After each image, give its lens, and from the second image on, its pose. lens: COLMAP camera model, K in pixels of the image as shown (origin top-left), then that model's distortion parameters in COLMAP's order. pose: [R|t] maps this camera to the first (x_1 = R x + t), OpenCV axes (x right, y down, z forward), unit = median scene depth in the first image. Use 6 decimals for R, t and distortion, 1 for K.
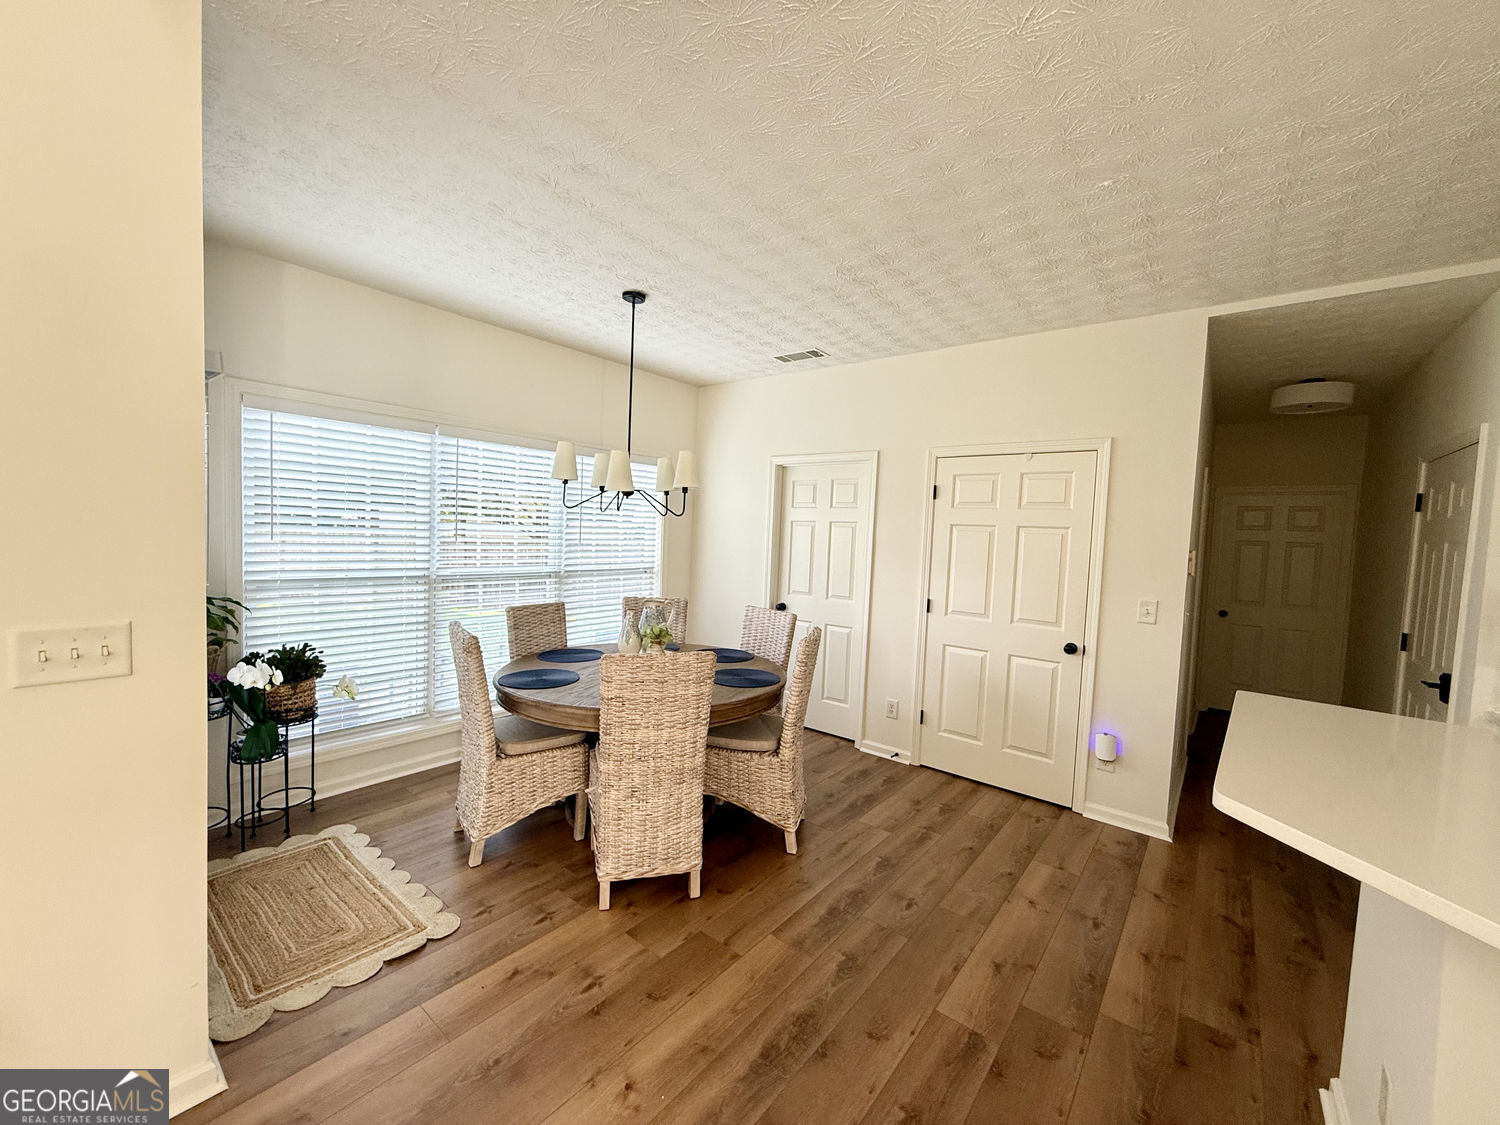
lens RADIAL K [[598.6, 0, 747.0], [0, 598.6, 559.3], [0, 0, 1]] dist [0.004518, -0.000523]
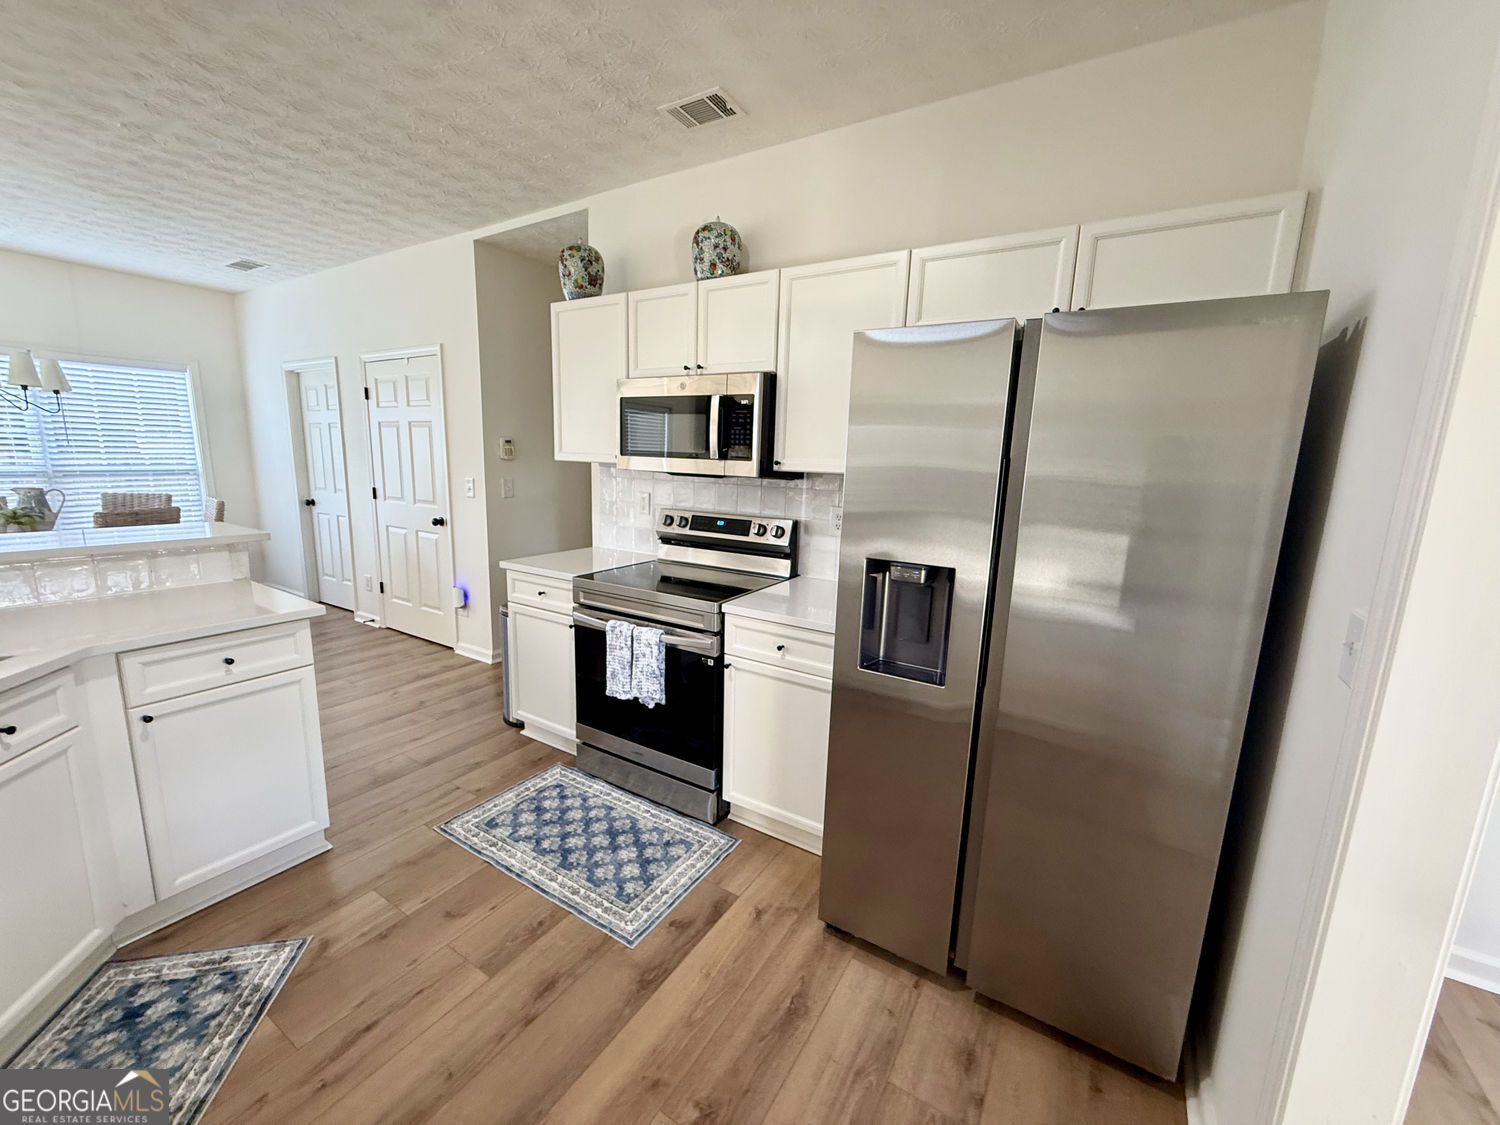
lens RADIAL K [[598.6, 0, 749.4], [0, 598.6, 563.2], [0, 0, 1]] dist [0.004518, -0.000523]
pose [[0.991516, -0.035796, 0.124958, 1.120955], [0.018963, 0.990882, 0.133388, 0.090196], [-0.128593, -0.129887, 0.983155, -0.337528]]
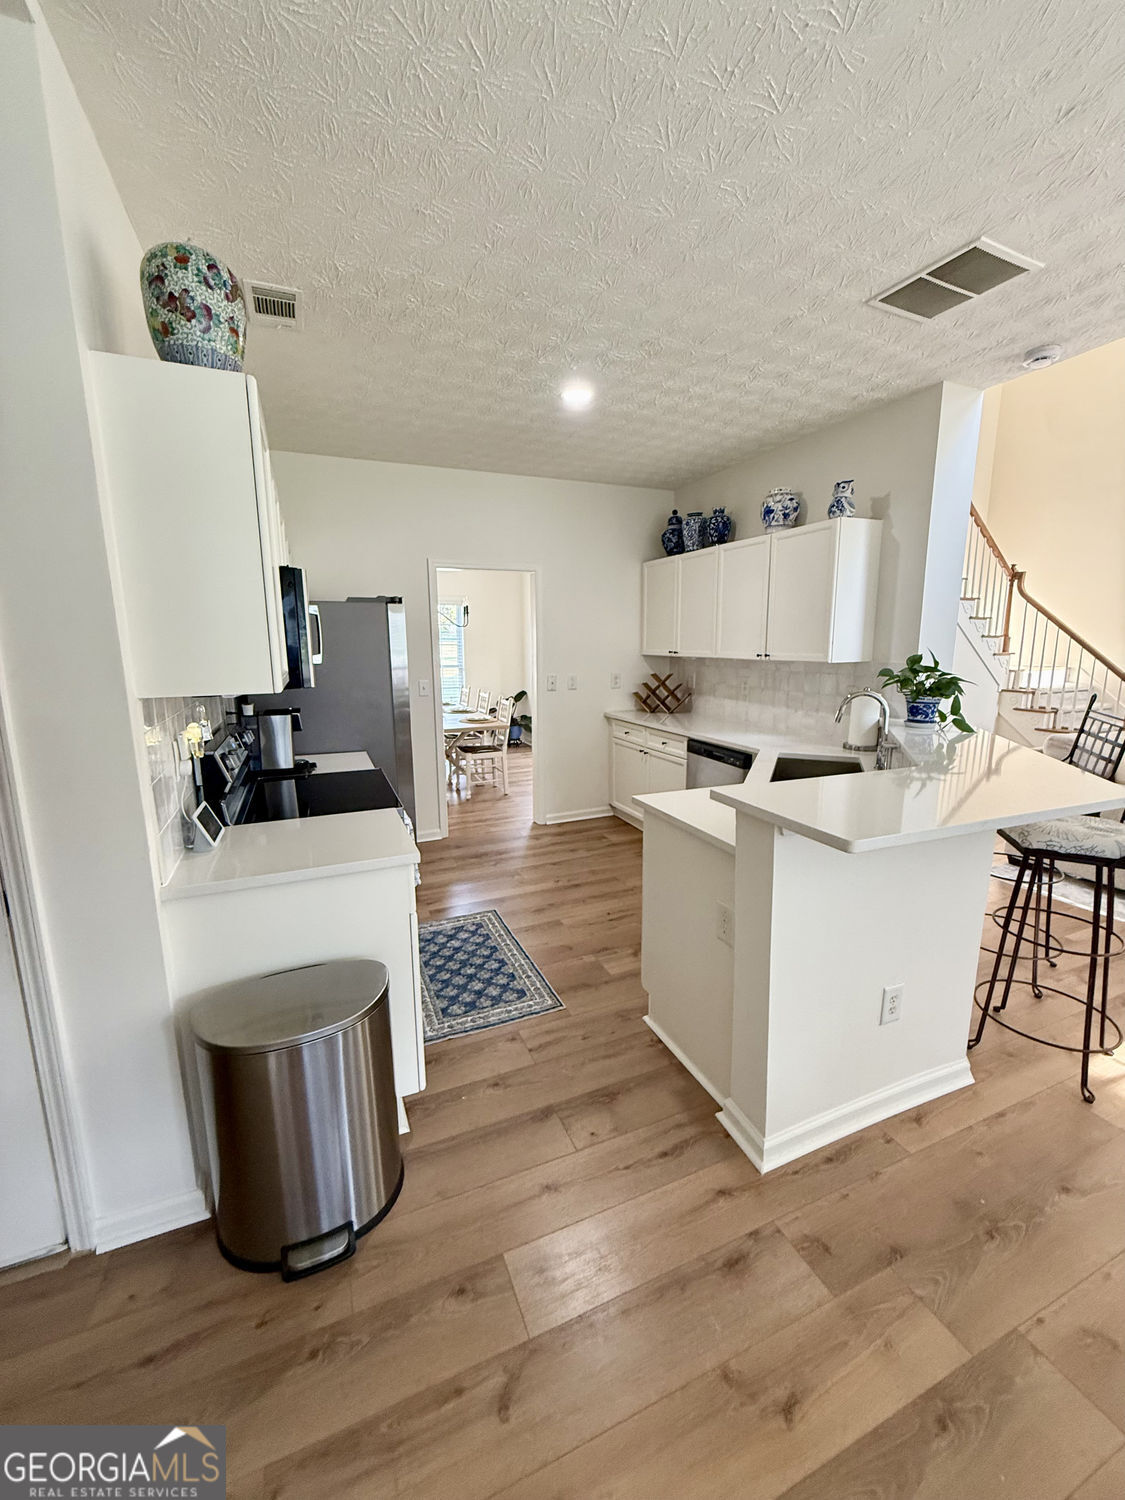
lens RADIAL K [[598.6, 0, 562.8], [0, 598.6, 758.8], [0, 0, 1]] dist [0.004518, -0.000523]
pose [[-0.883611, -0.129687, 0.449904, 0.489817], [-0.010943, 0.966334, 0.257059, -0.027231], [-0.468095, 0.222216, -0.855282, 1.033786]]
